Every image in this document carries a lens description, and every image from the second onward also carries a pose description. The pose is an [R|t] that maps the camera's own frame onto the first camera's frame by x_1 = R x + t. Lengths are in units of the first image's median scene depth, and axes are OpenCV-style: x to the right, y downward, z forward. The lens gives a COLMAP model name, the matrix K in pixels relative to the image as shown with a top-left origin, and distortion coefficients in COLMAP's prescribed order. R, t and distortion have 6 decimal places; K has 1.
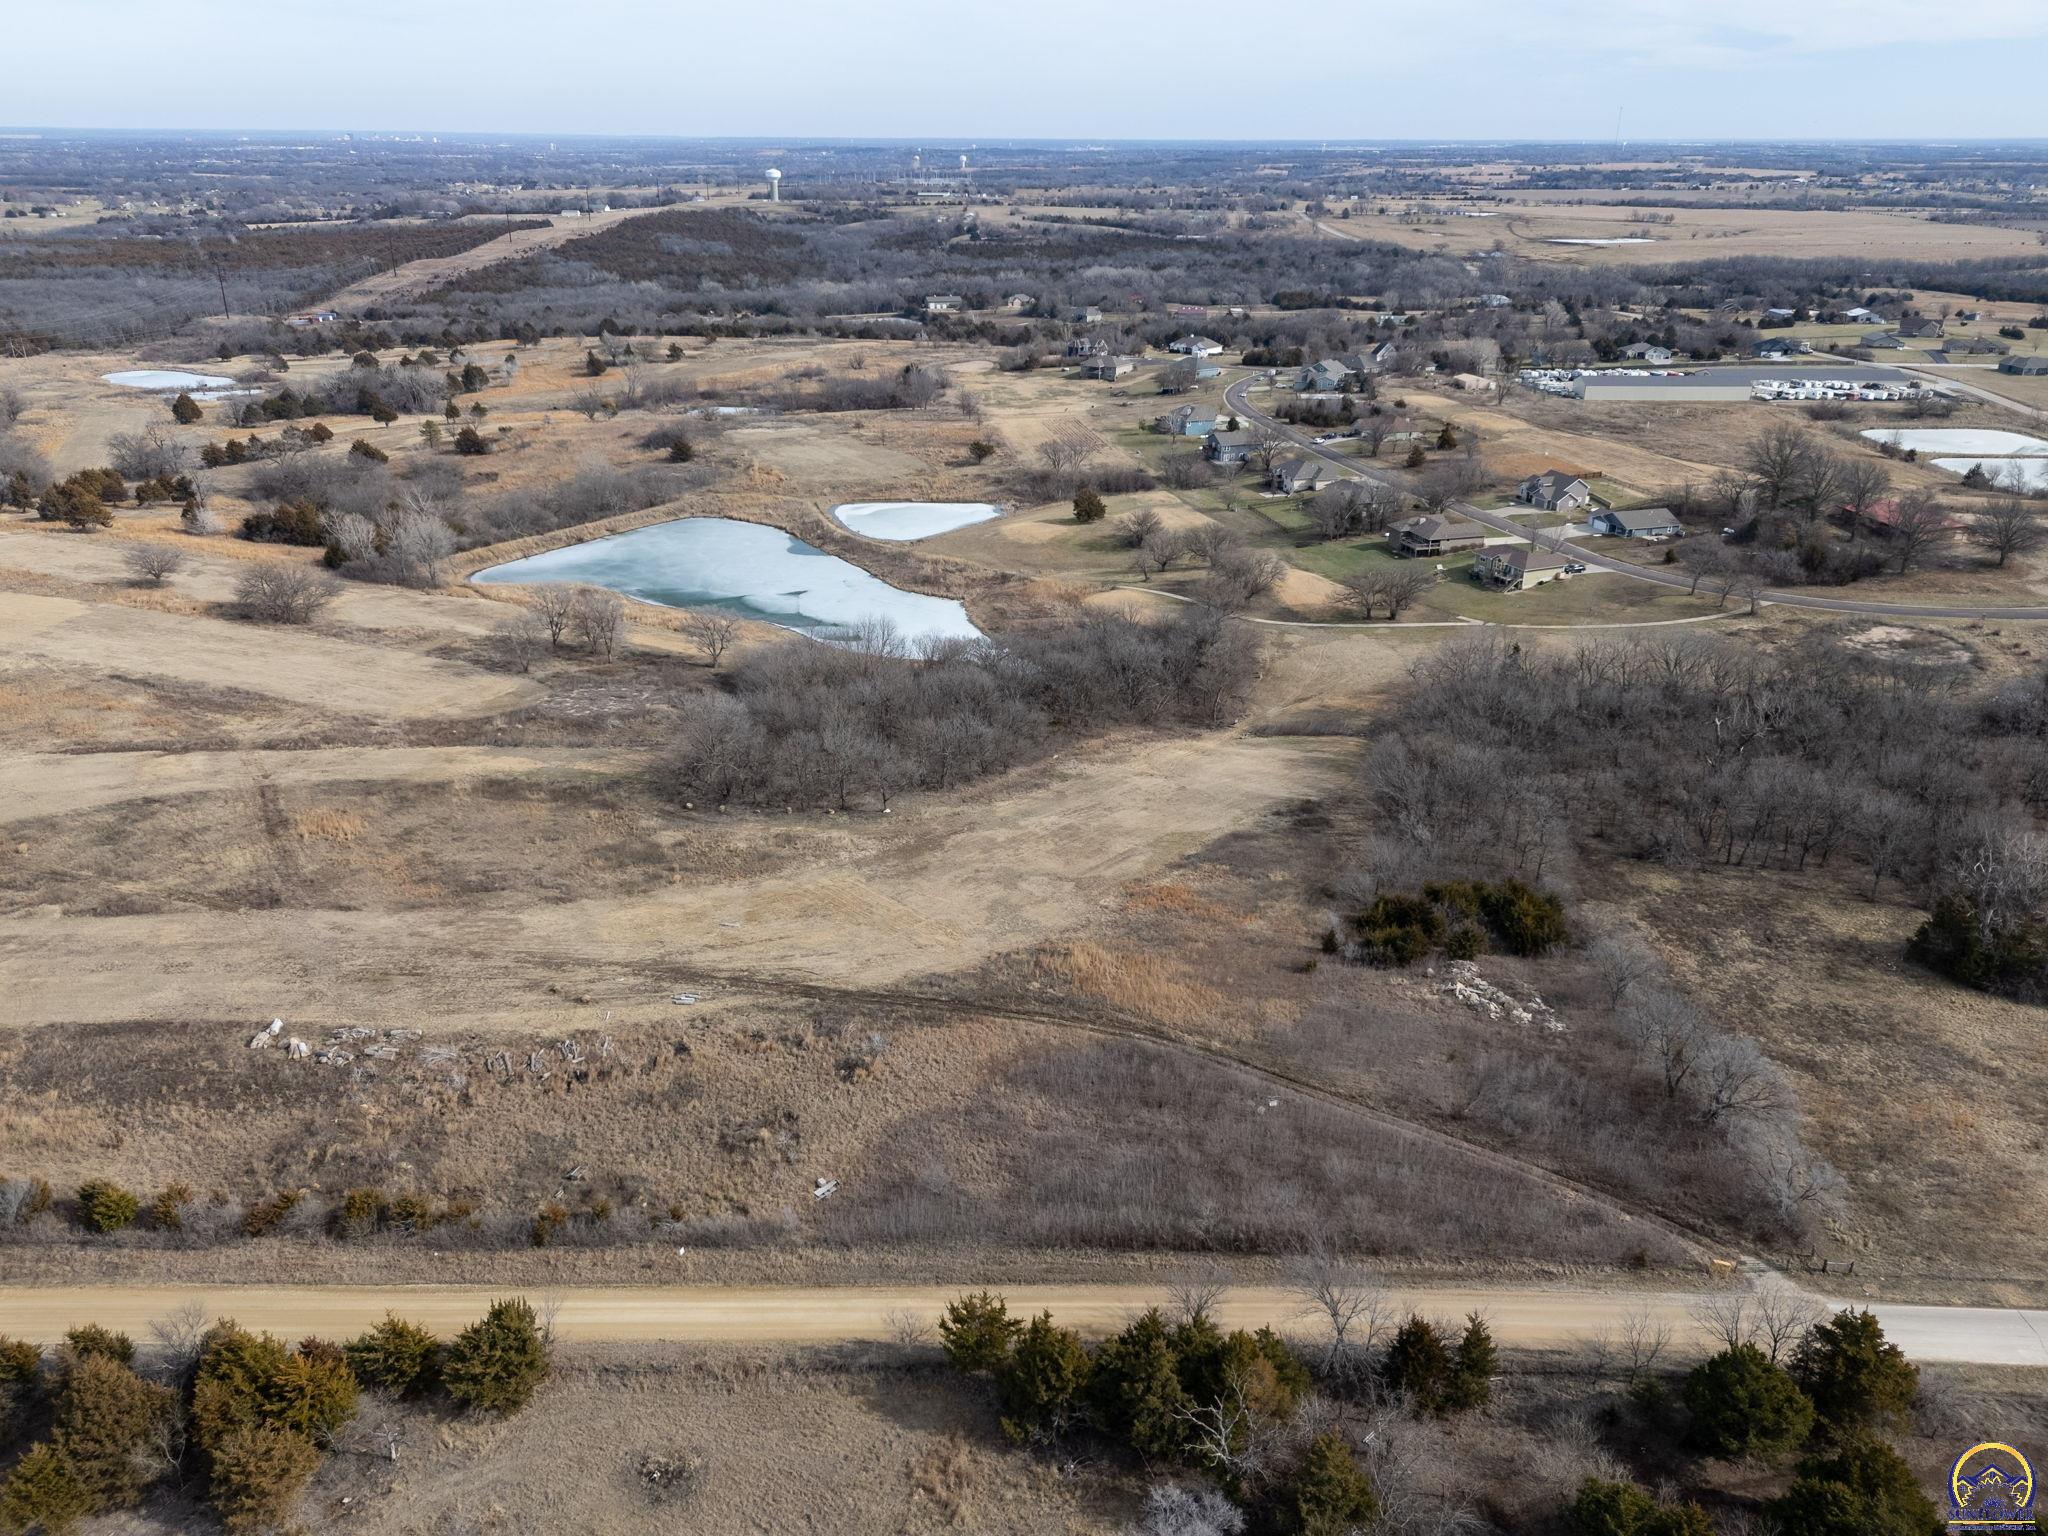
lens RADIAL K [[1497.8, 0, 1024.0], [0, 1497.8, 768.0], [0, 0, 1]] dist [0.077563, -0.069577]
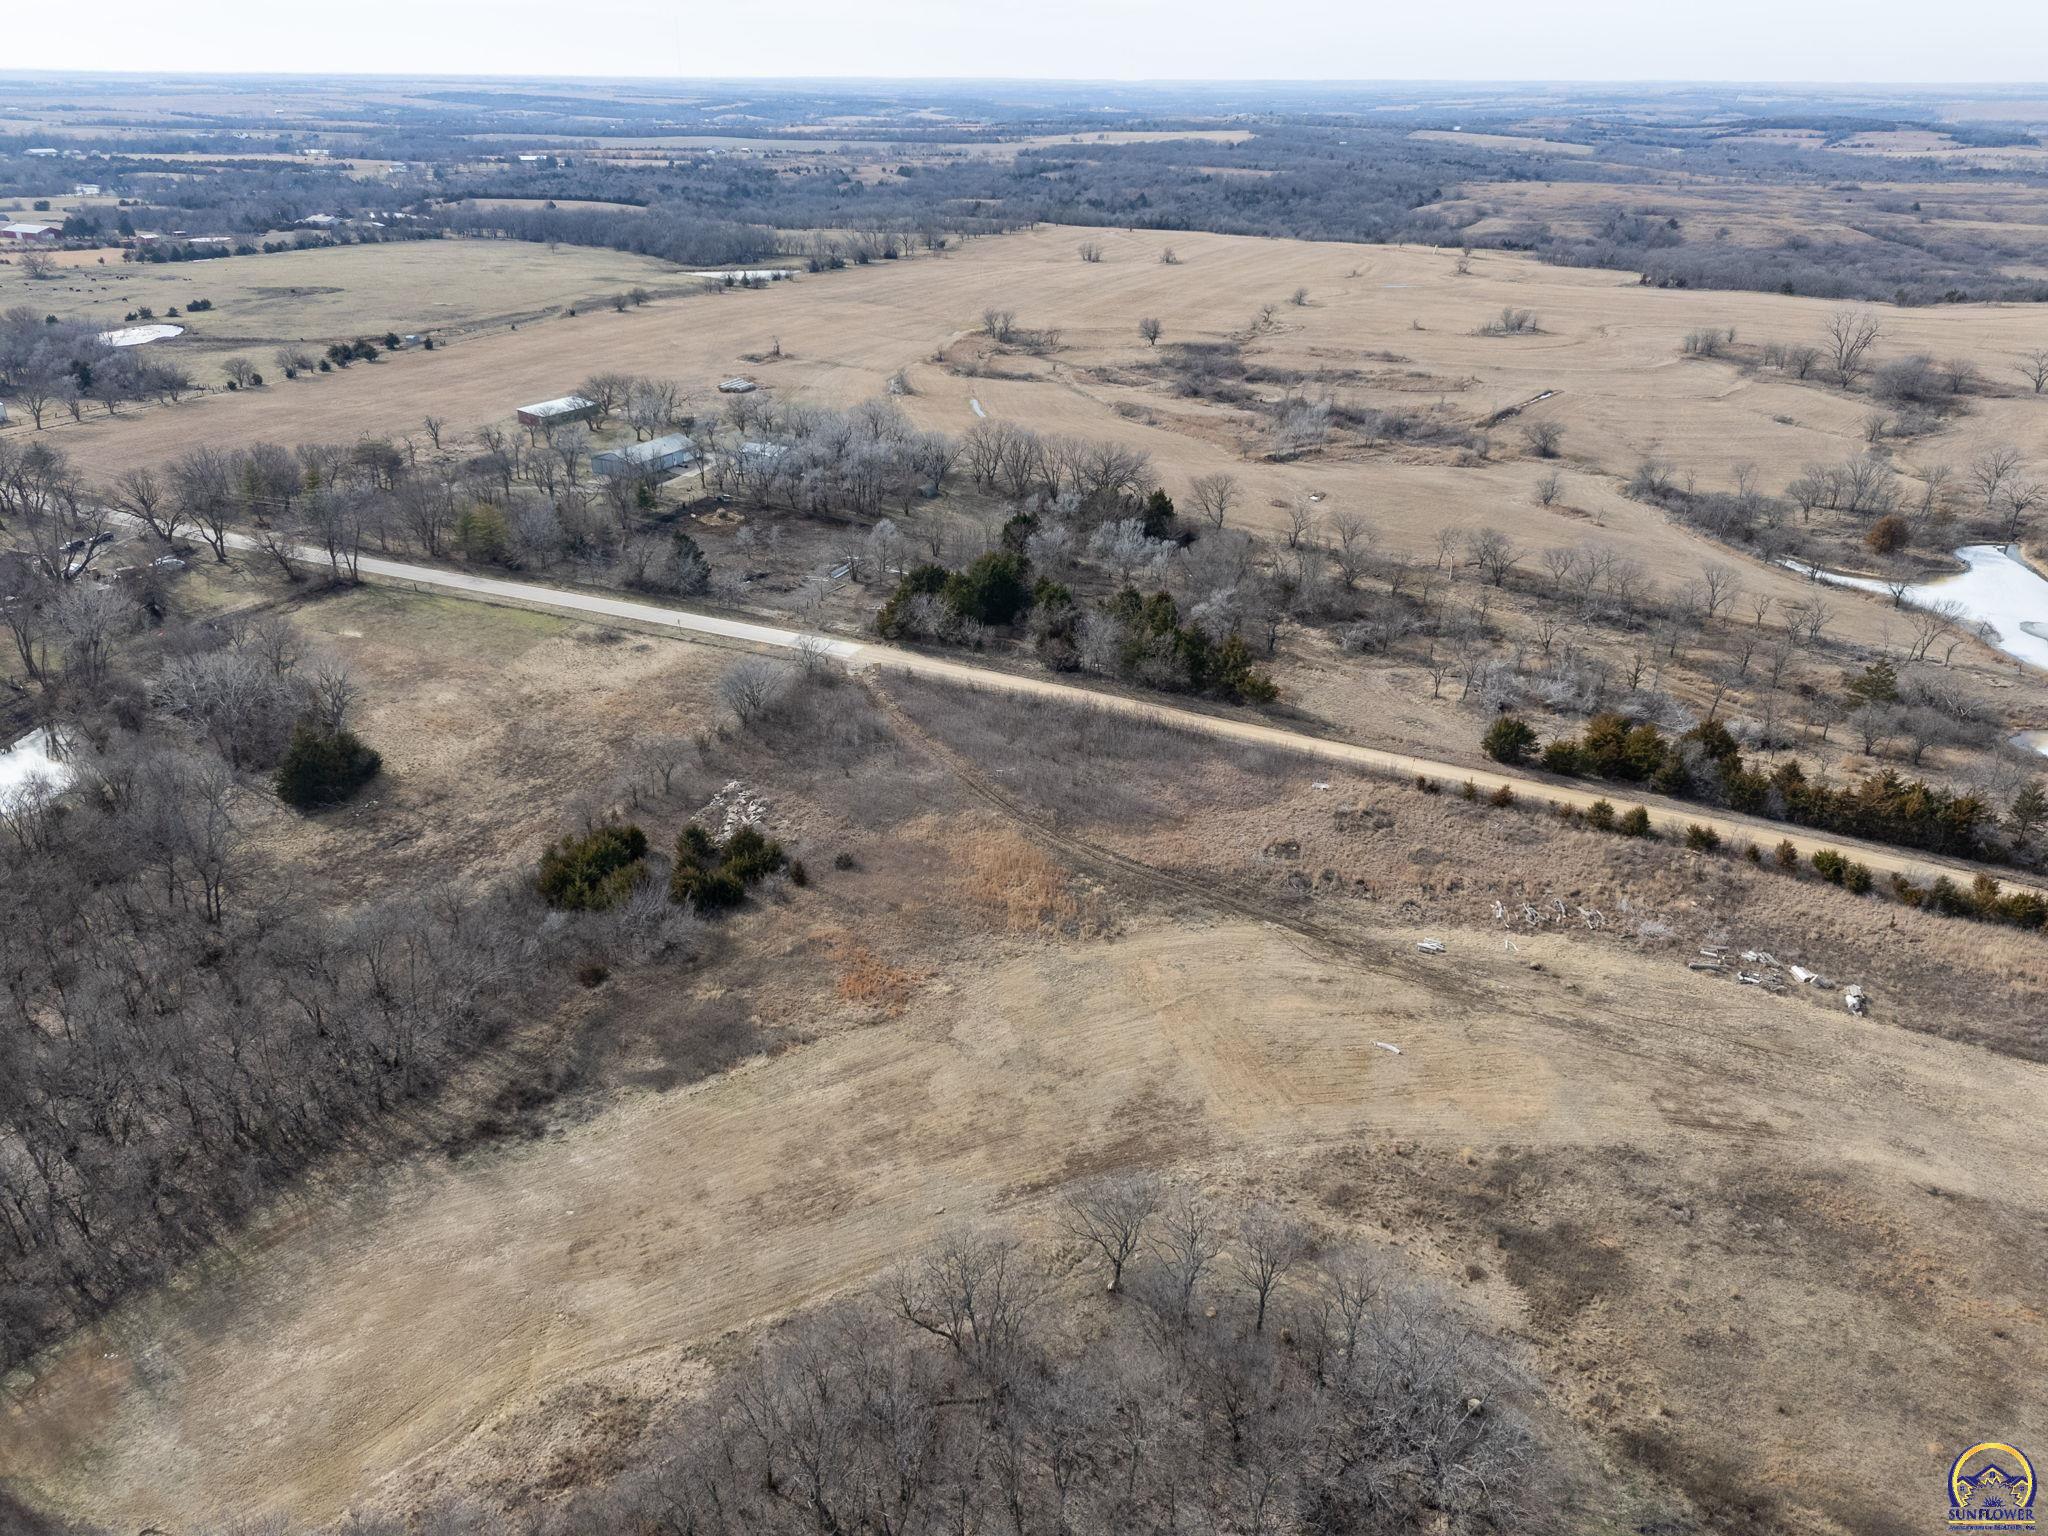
lens RADIAL K [[1508.3, 0, 1024.0], [0, 1508.3, 768.0], [0, 0, 1]] dist [0.061871, -0.049804]
pose [[-0.925169, -0.166333, 0.341168, -0.073708], [0.137542, 0.690846, 0.709798, -0.170607], [-0.353757, 0.703608, -0.616272, 0.405262]]
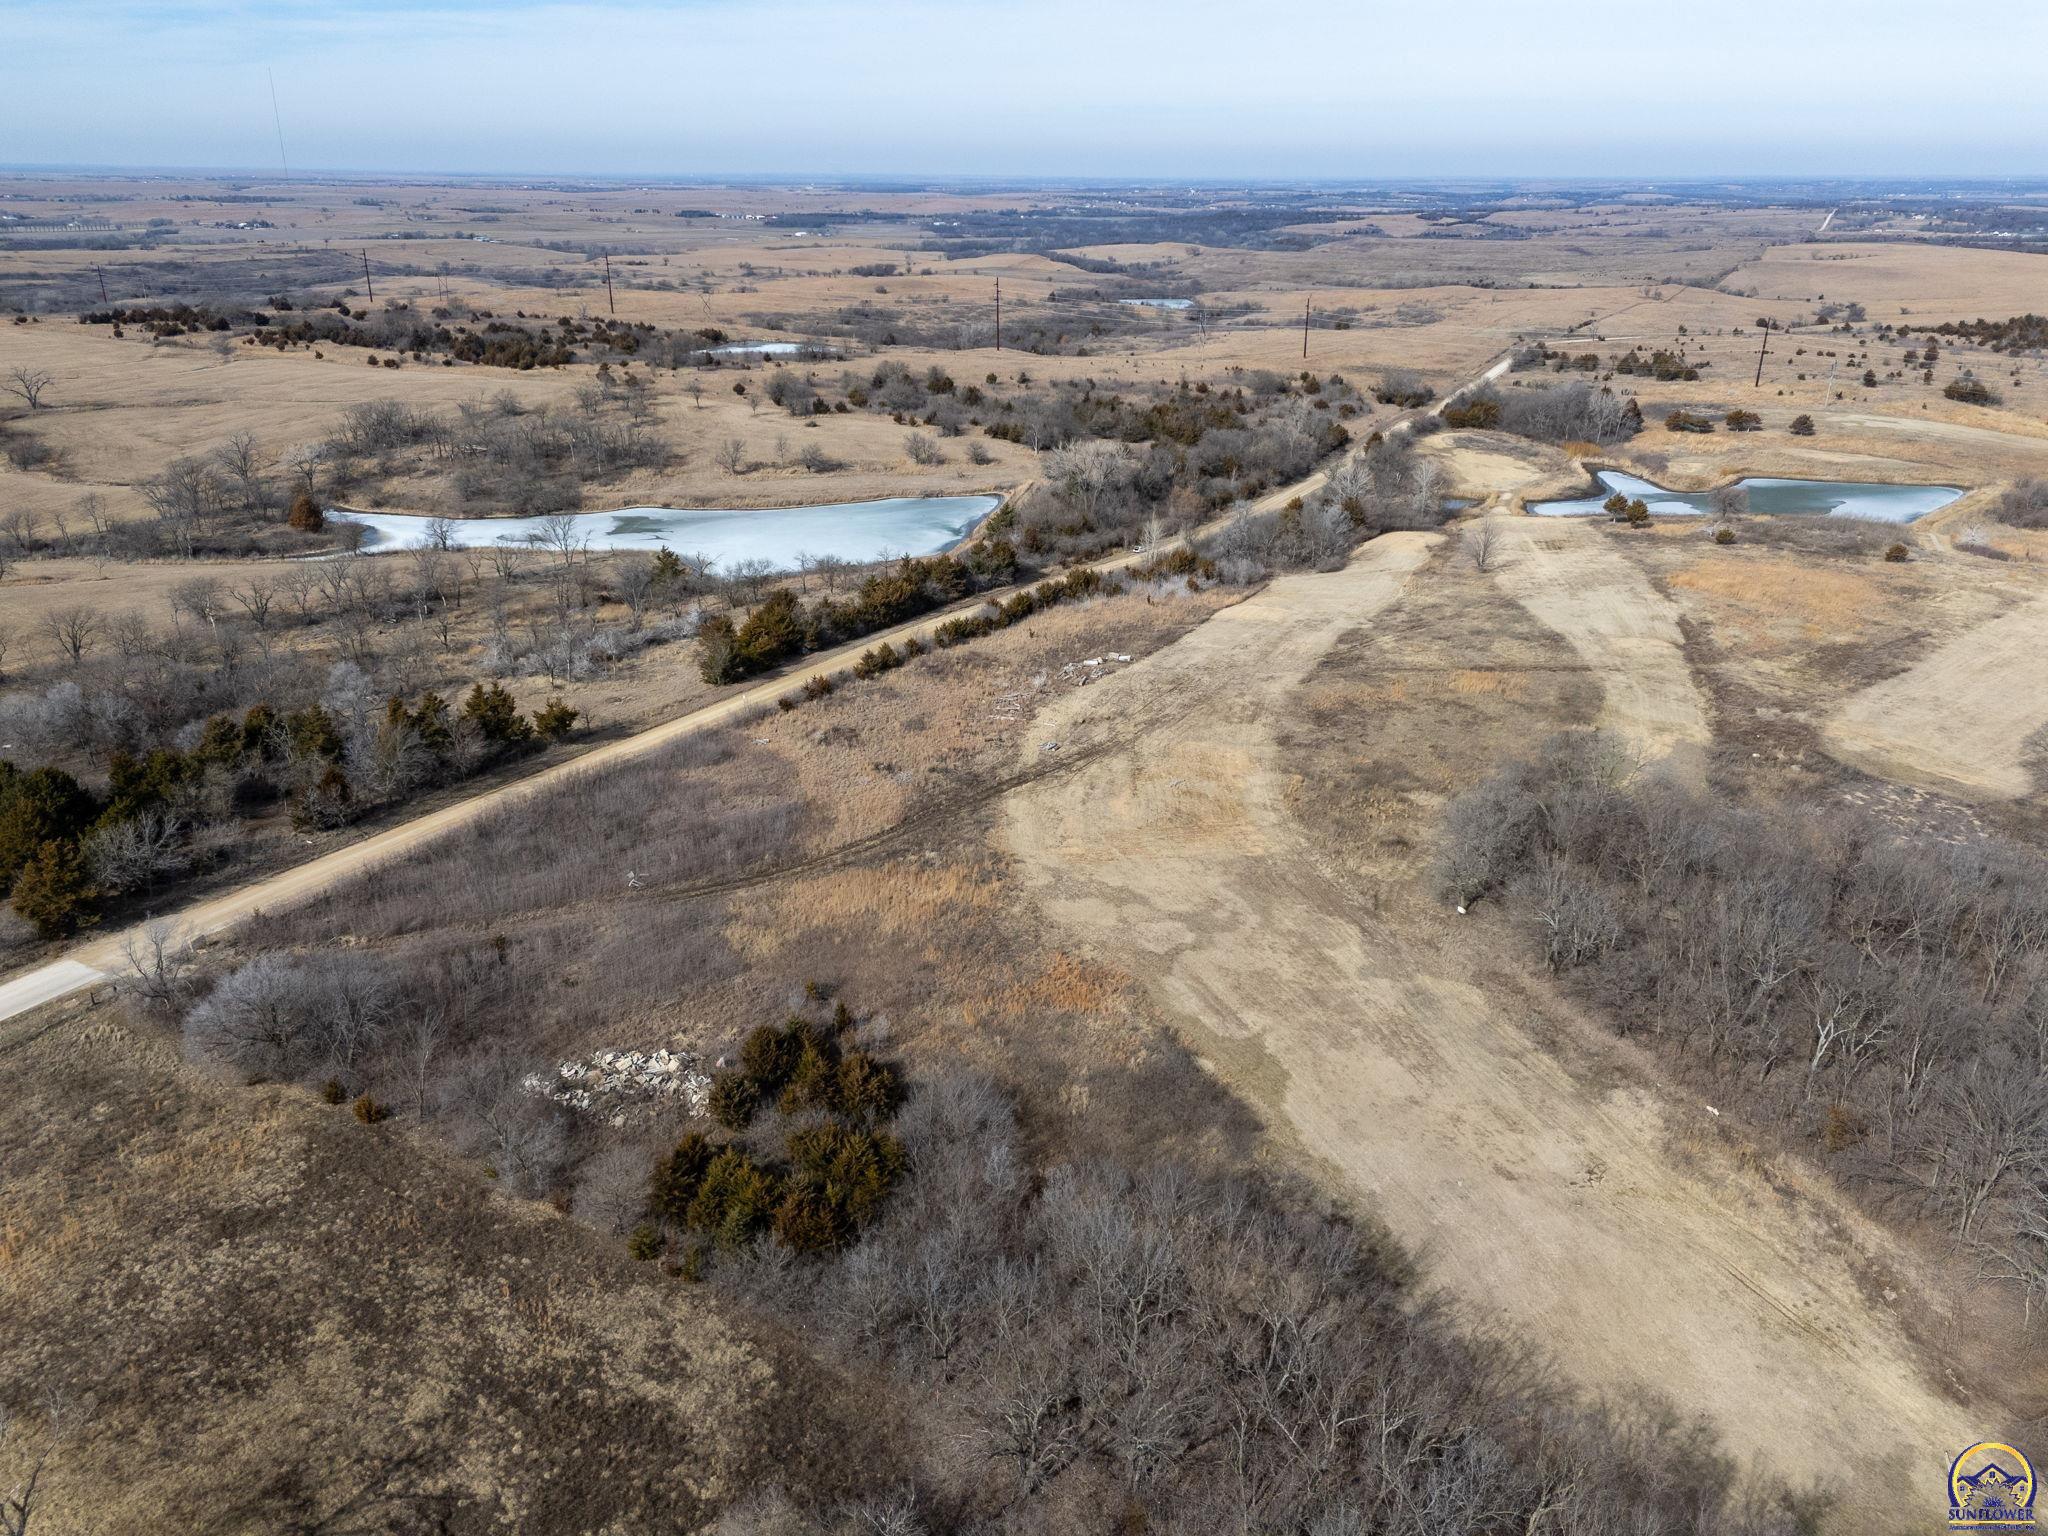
lens RADIAL K [[1497.8, 0, 1024.0], [0, 1497.8, 768.0], [0, 0, 1]] dist [0.077563, -0.069577]
pose [[-0.433469, 0.325284, -0.840414, 0.205815], [-0.356746, 0.794457, 0.491499, -0.107382], [0.827549, 0.512864, -0.228328, 0.315013]]
